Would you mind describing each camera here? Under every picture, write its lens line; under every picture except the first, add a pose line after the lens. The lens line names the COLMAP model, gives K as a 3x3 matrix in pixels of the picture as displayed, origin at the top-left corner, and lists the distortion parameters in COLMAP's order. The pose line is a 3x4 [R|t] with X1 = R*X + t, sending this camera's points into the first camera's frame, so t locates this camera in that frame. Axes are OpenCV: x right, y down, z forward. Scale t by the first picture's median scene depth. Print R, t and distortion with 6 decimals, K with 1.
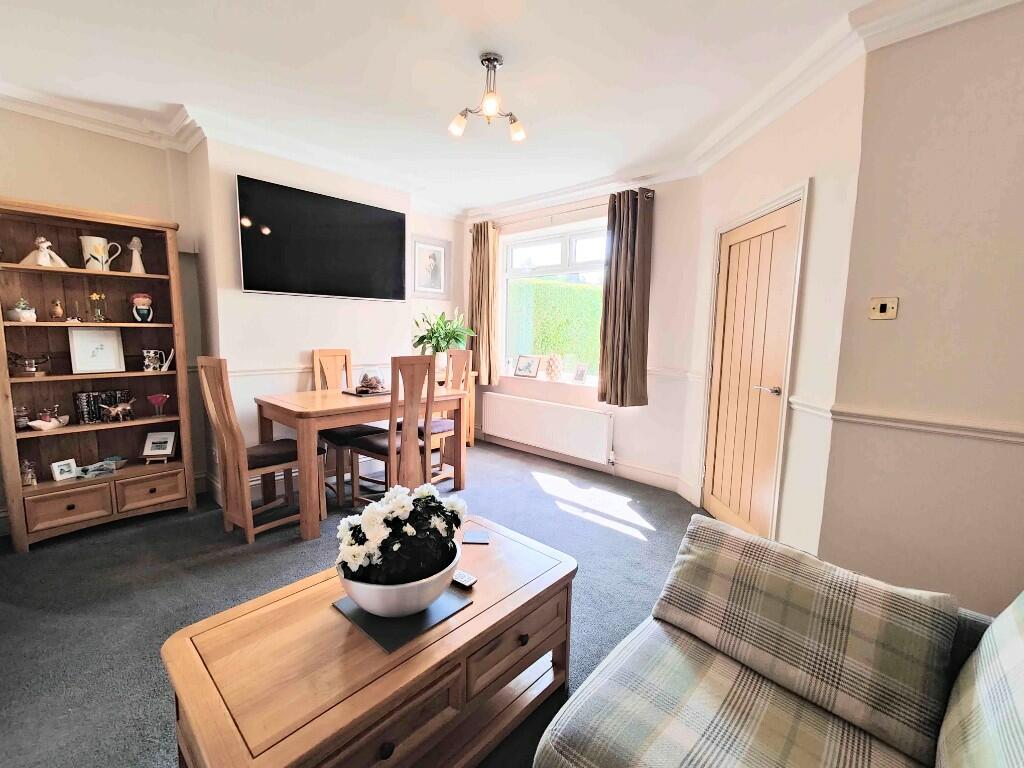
lens RADIAL K [[446.2, 0, 513.2], [0, 446.2, 384.9], [0, 0, 1]] dist [-0.000479, -0.000002]
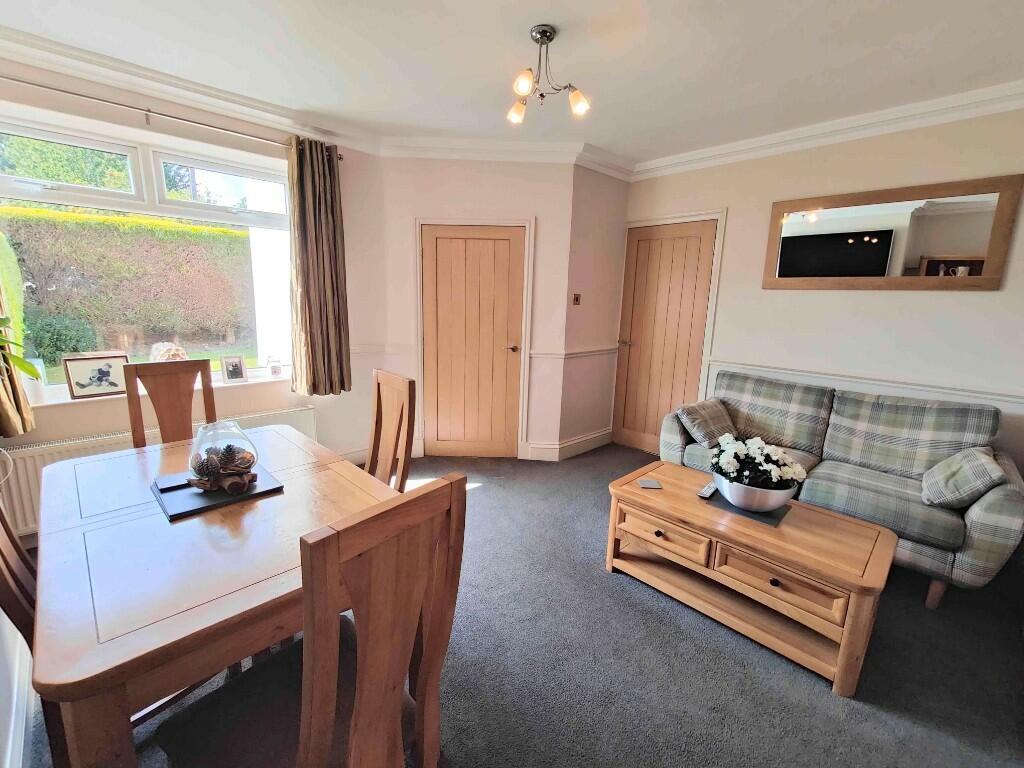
lens RADIAL K [[446.2, 0, 511.3], [0, 446.2, 383.5], [0, 0, 1]] dist [-0.000479, -0.000002]
pose [[0.047442, -0.203748, 0.977873, -0.624140], [0.100977, 0.974939, 0.198238, -0.117778], [-0.993757, 0.089338, 0.066827, 0.609315]]
